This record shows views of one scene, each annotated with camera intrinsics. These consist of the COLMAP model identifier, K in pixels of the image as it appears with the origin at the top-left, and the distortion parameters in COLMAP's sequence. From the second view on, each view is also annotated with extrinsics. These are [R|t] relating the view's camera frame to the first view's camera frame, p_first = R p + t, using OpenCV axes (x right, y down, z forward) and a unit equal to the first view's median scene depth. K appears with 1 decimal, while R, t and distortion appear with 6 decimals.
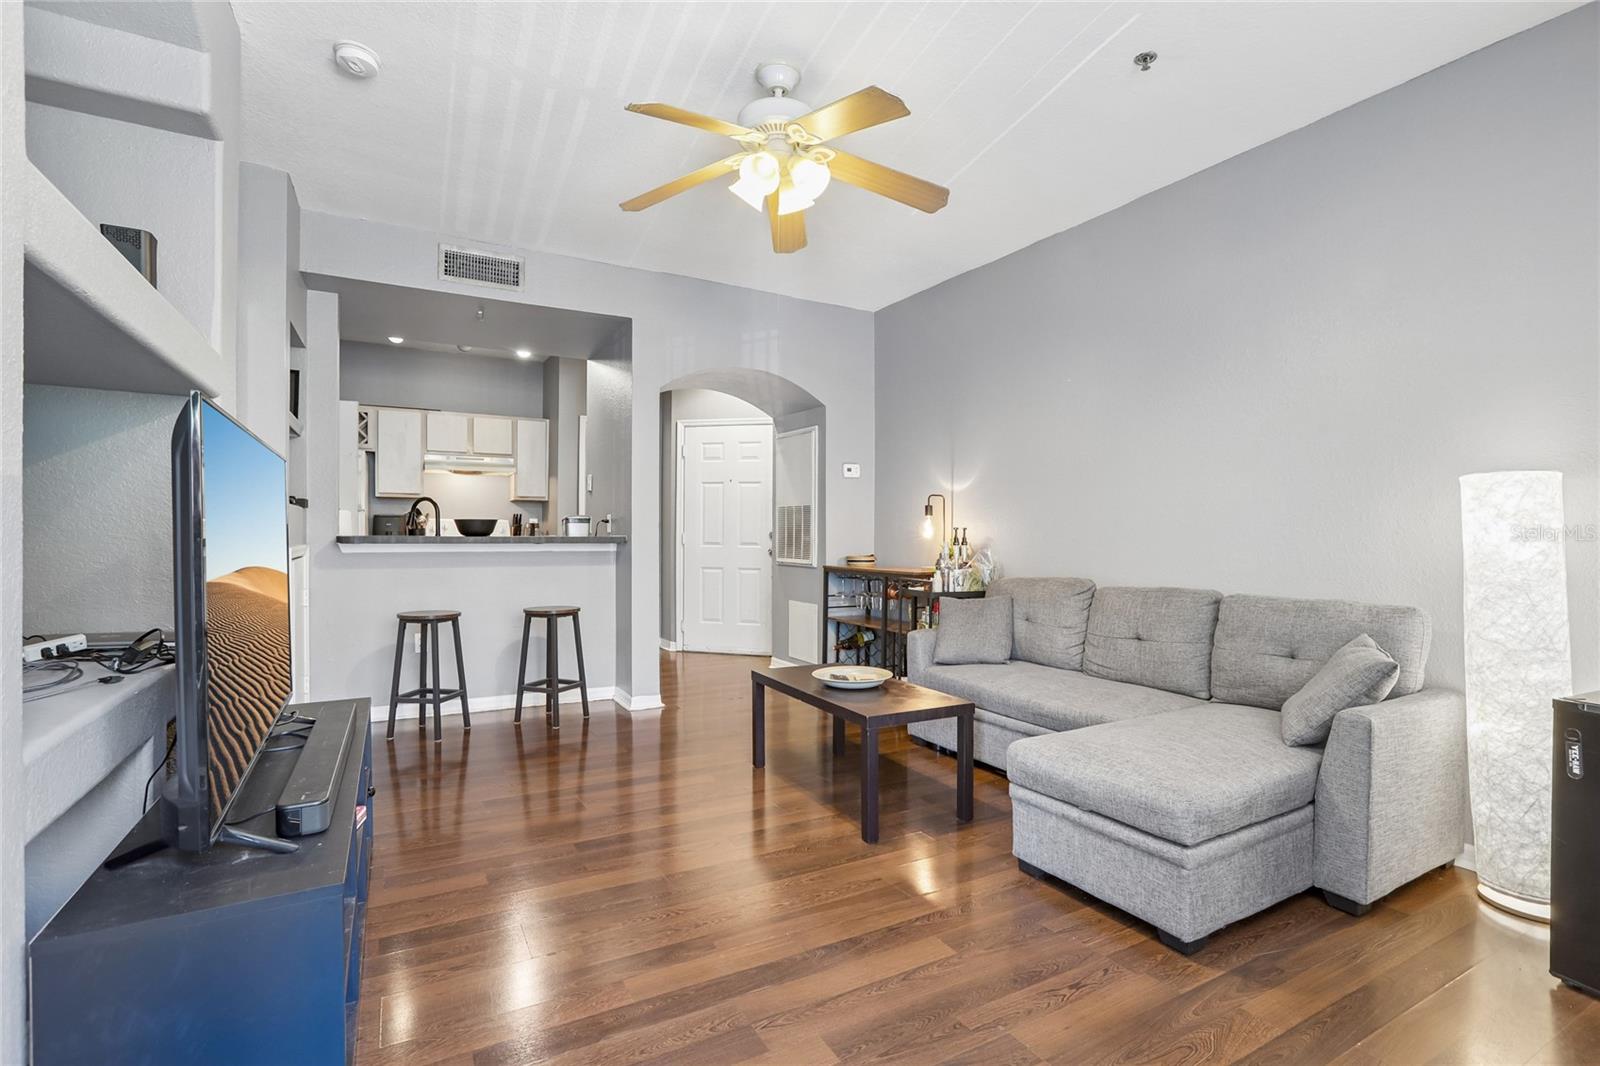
lens RADIAL K [[741.3, 0, 804.7], [0, 741.3, 537.3], [0, 0, 1]] dist [-0.054658, 0.016042]
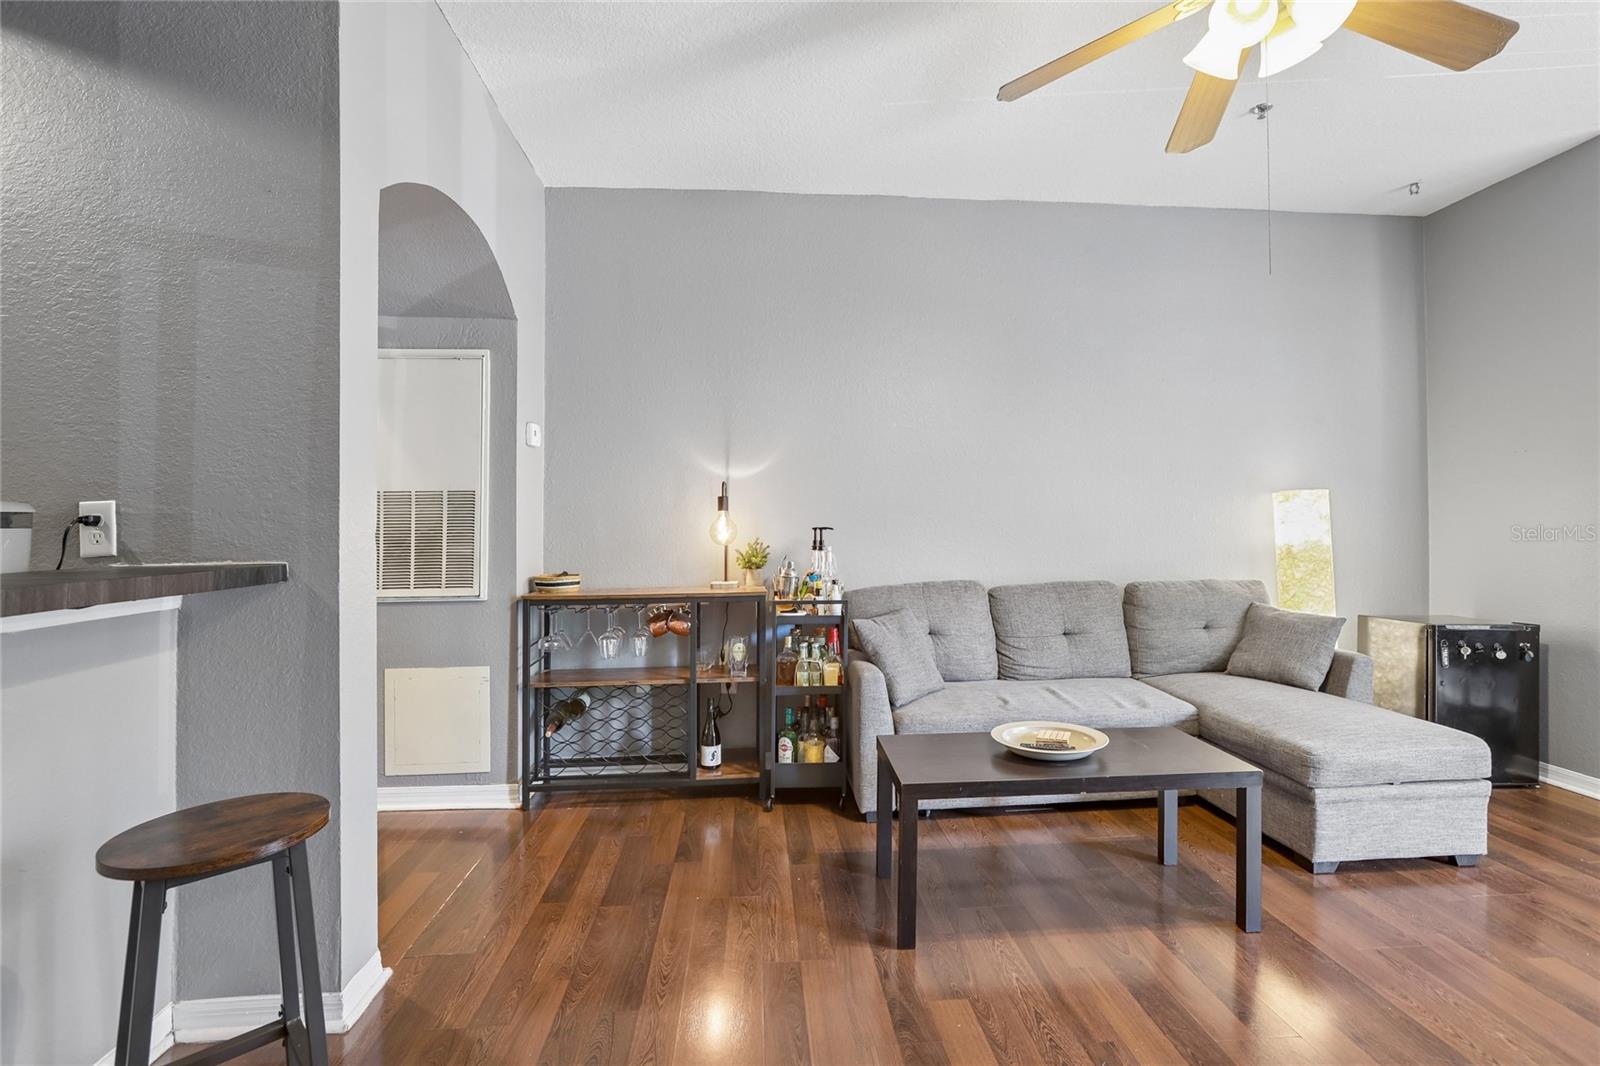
lens RADIAL K [[778.6, 0, 806.0], [0, 778.6, 519.6], [0, 0, 1]] dist [-0.000935, 0.000137]
pose [[0.412368, -0.003129, 0.911012, -0.423686], [0.017127, 0.999844, -0.004318, -0.014852], [-0.910856, 0.017384, 0.412358, 0.530777]]
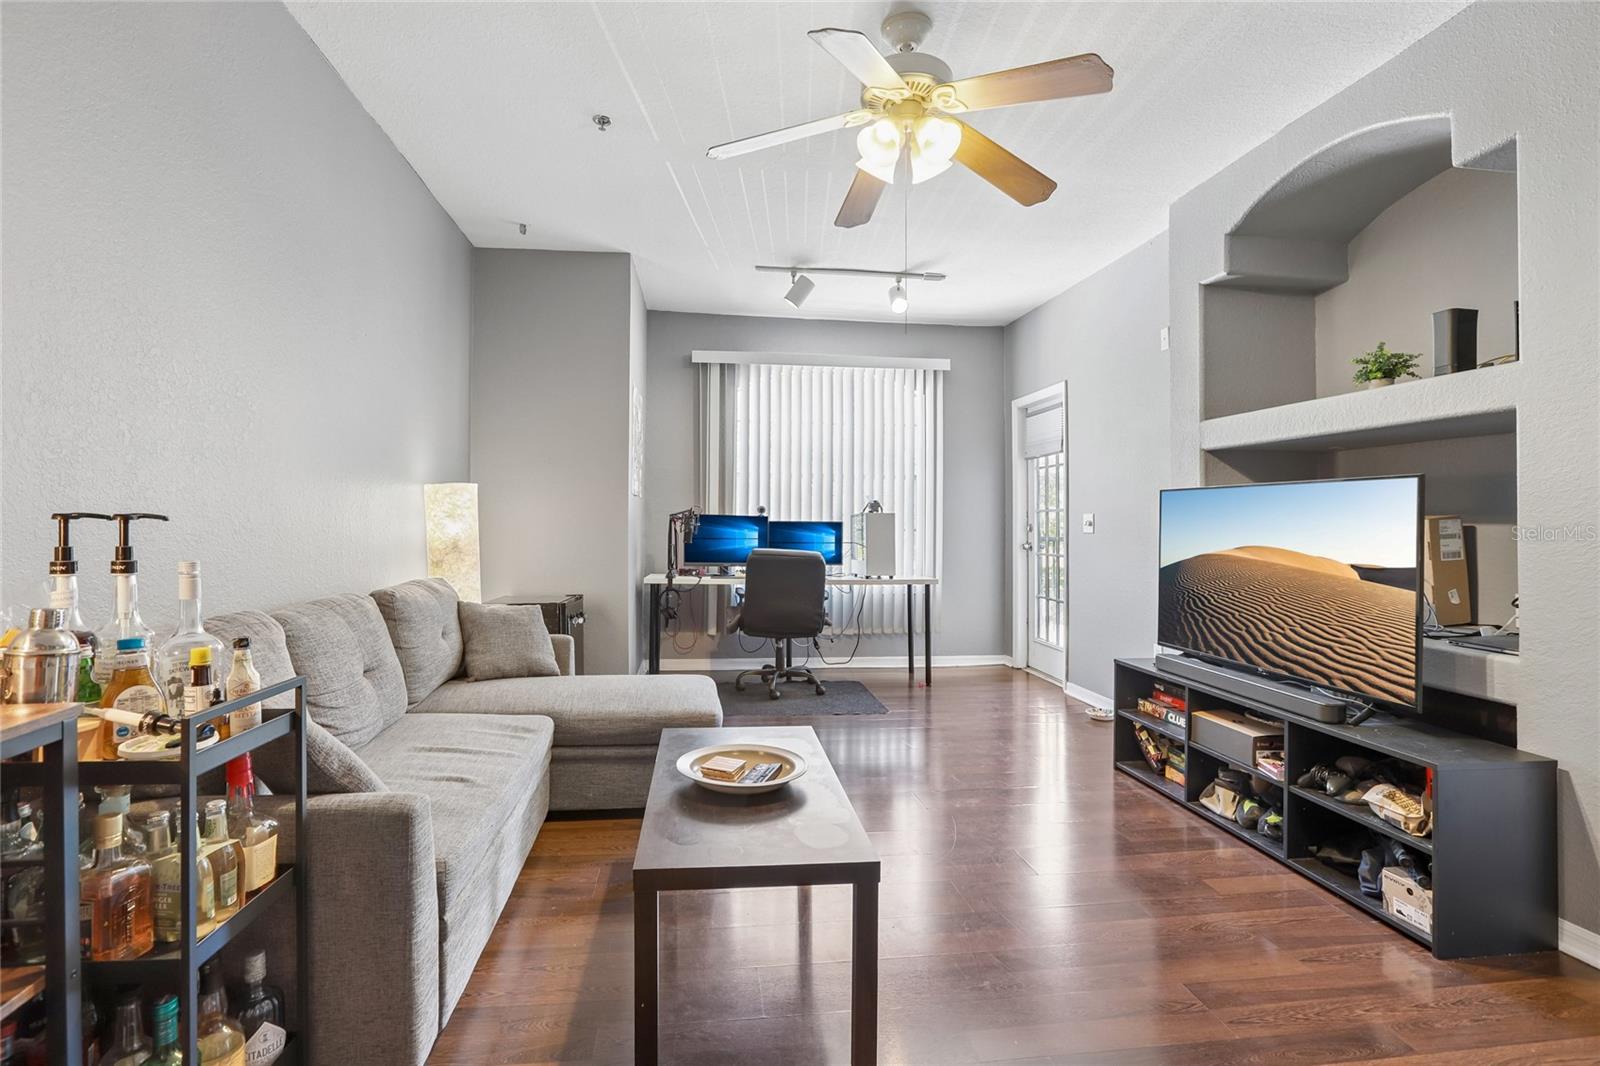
lens RADIAL K [[741.3, 0, 804.7], [0, 741.3, 537.3], [0, 0, 1]] dist [-0.054658, 0.016042]
pose [[-0.929759, -0.030073, 0.366939, -0.114883], [-0.020667, 0.999350, 0.029534, -0.014723], [-0.367589, 0.019876, -0.929776, 0.922510]]
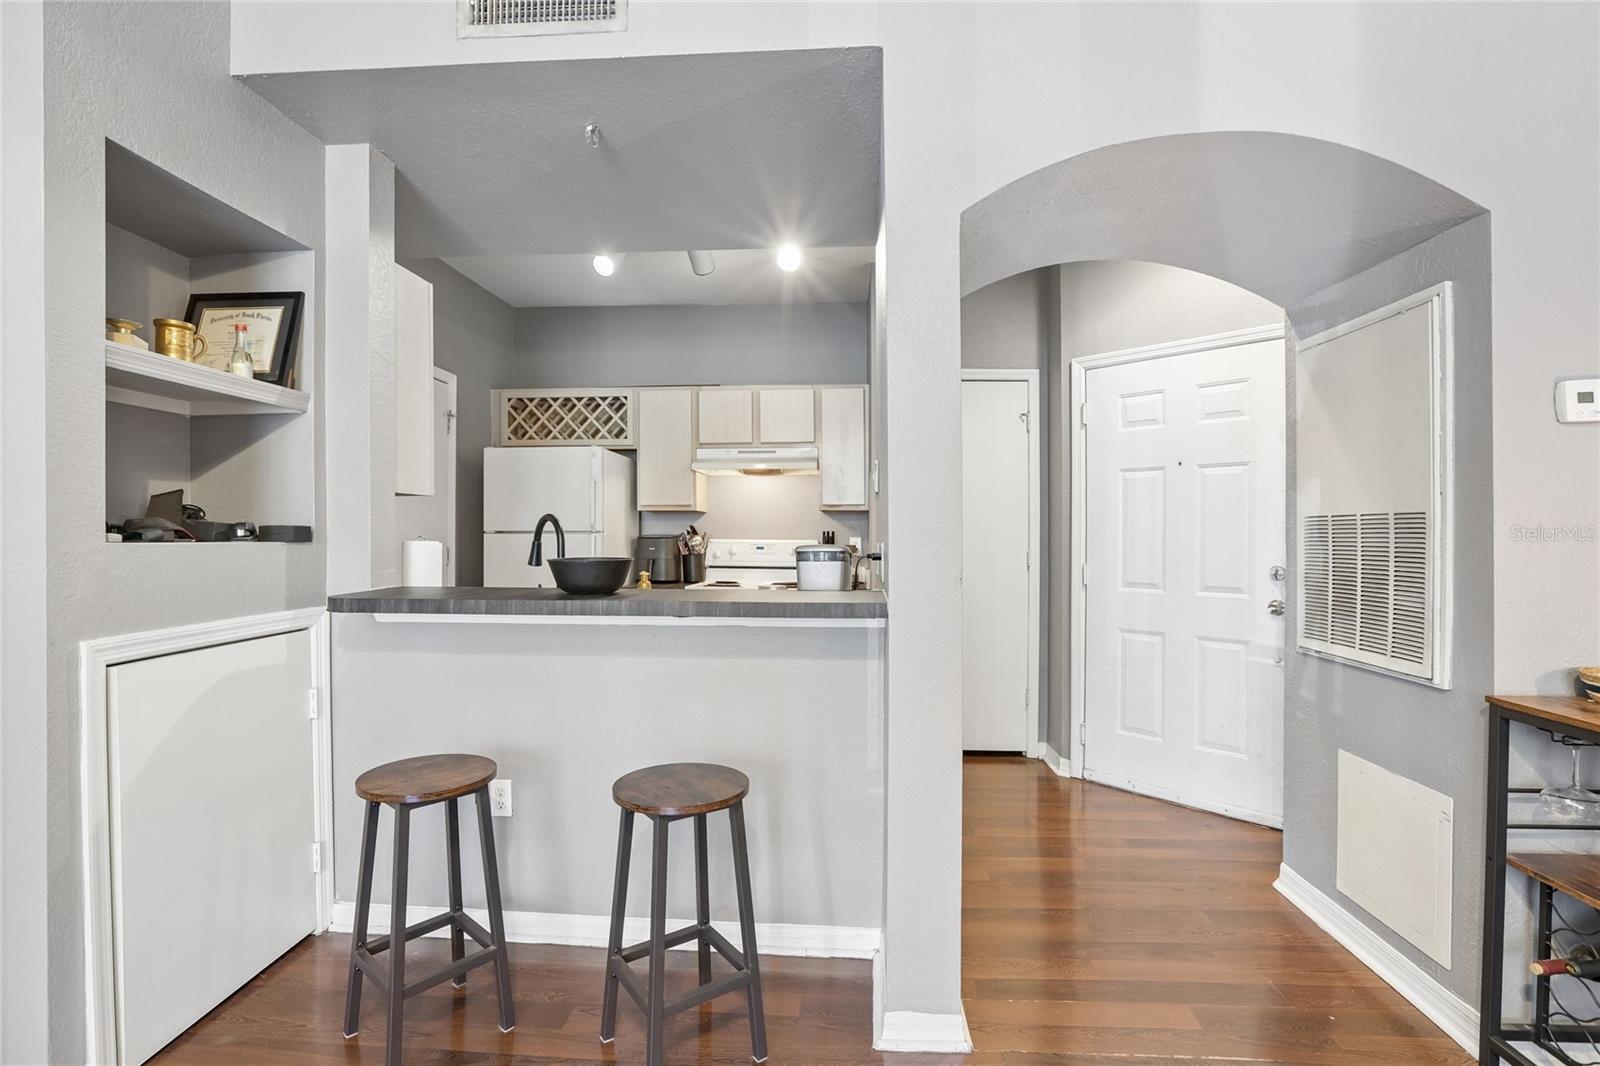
lens RADIAL K [[741.3, 0, 804.7], [0, 741.3, 537.3], [0, 0, 1]] dist [-0.054658, 0.016042]
pose [[0.840351, -0.004181, -0.542027, -0.055806], [0.002465, 0.999989, -0.003892, -0.030346], [0.542038, 0.001934, 0.840352, 0.552574]]
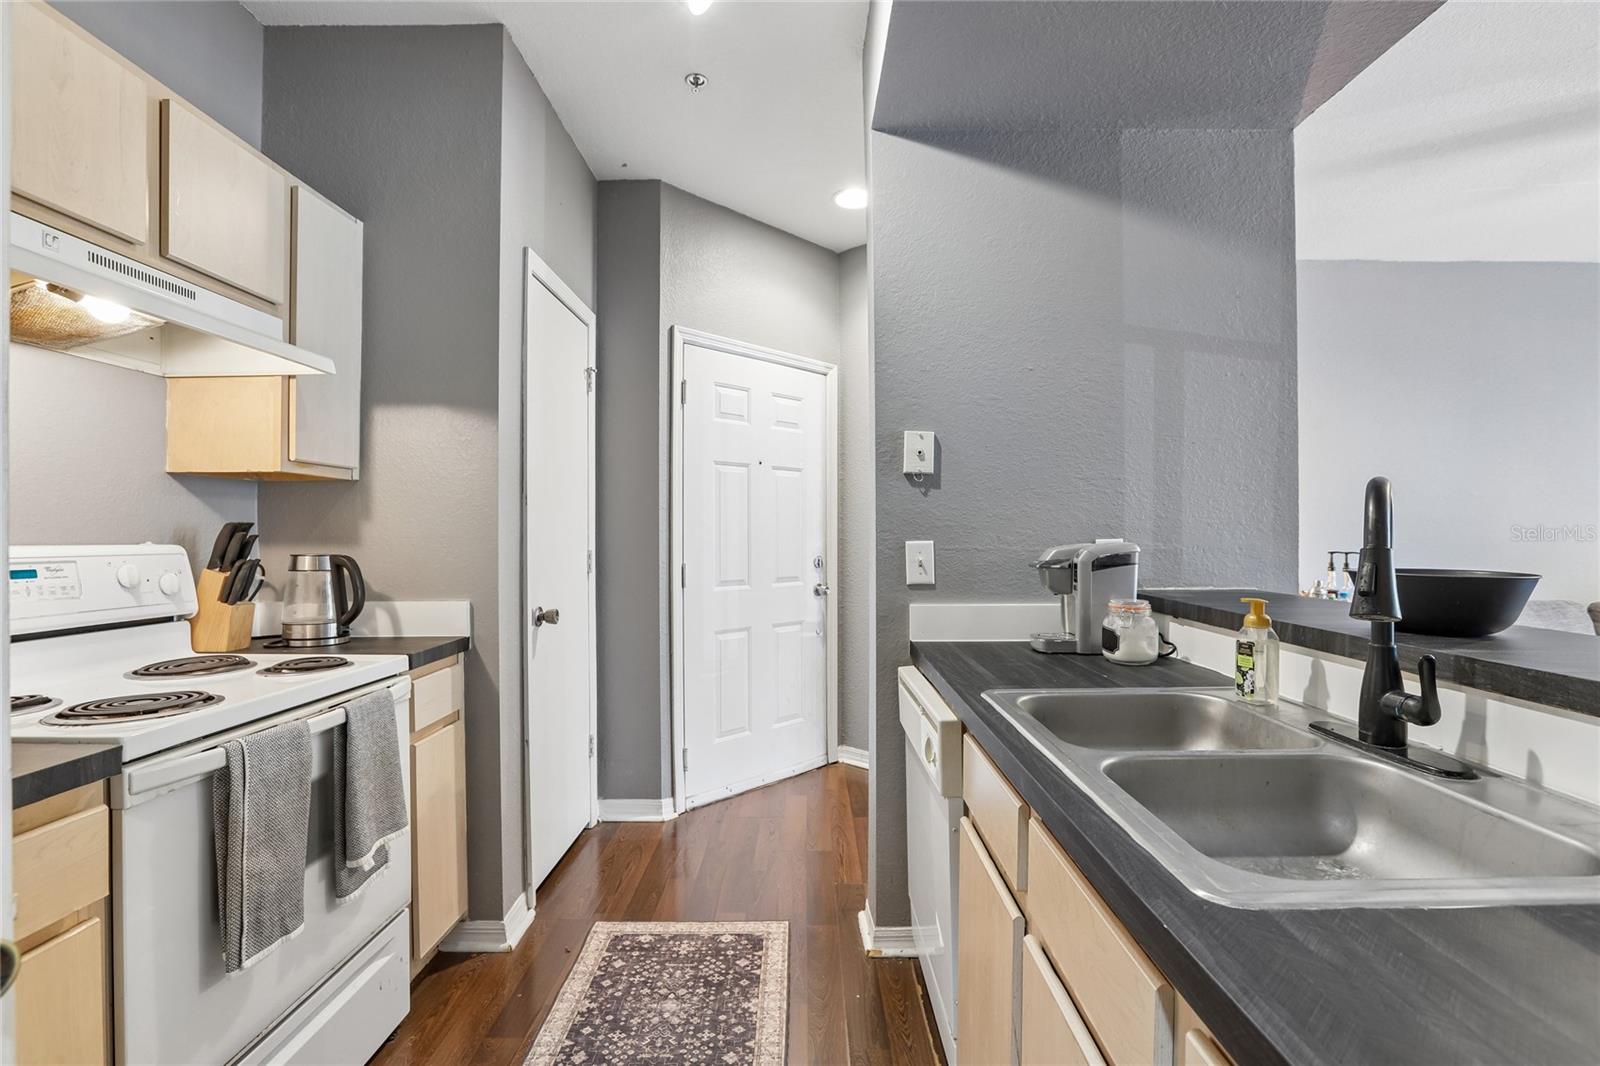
lens RADIAL K [[730.7, 0, 815.9], [0, 730.7, 538.3], [0, 0, 1]] dist [-0.038466, 0.009653]
pose [[0.492634, -0.015175, 0.870105, -0.678488], [0.005576, 0.999882, 0.014282, -0.036595], [-0.870219, -0.002184, 0.492660, 0.890485]]
